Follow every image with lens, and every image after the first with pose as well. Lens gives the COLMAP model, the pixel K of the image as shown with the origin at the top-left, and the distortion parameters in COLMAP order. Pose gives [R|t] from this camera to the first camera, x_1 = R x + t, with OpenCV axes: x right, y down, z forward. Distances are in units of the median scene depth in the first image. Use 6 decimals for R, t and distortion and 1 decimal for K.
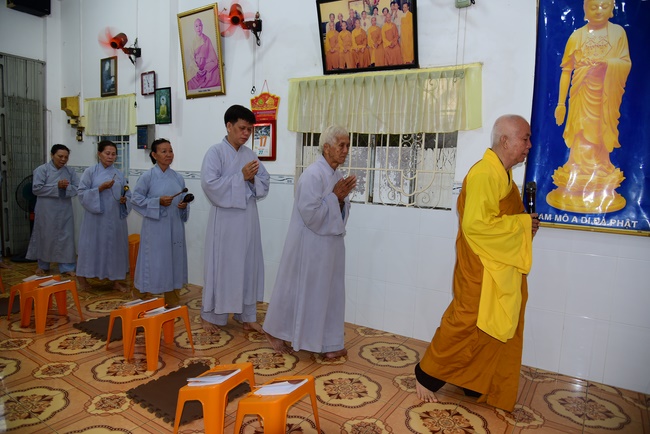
lens RADIAL K [[445.2, 0, 327.5], [0, 445.2, 214.6], [0, 0, 1]] dist [-0.043668, 0.000333]
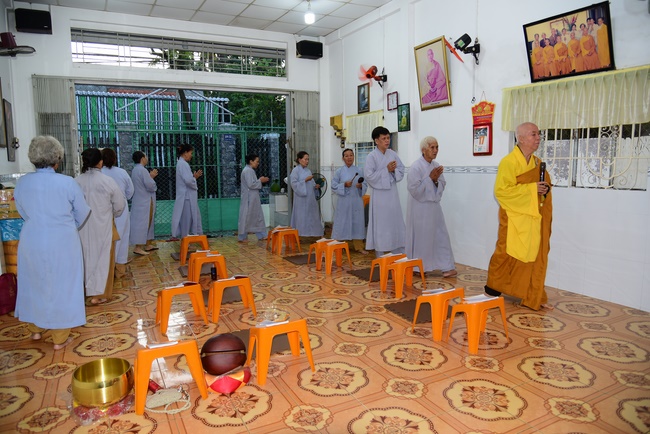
lens RADIAL K [[444.1, 0, 315.2], [0, 444.1, 213.8], [0, 0, 1]] dist [-0.038875, 0.001614]
pose [[0.858140, 0.008280, -0.513349, 0.084816], [-0.004947, 0.999957, 0.007860, 0.032267], [0.513392, -0.004206, 0.858144, -0.284568]]
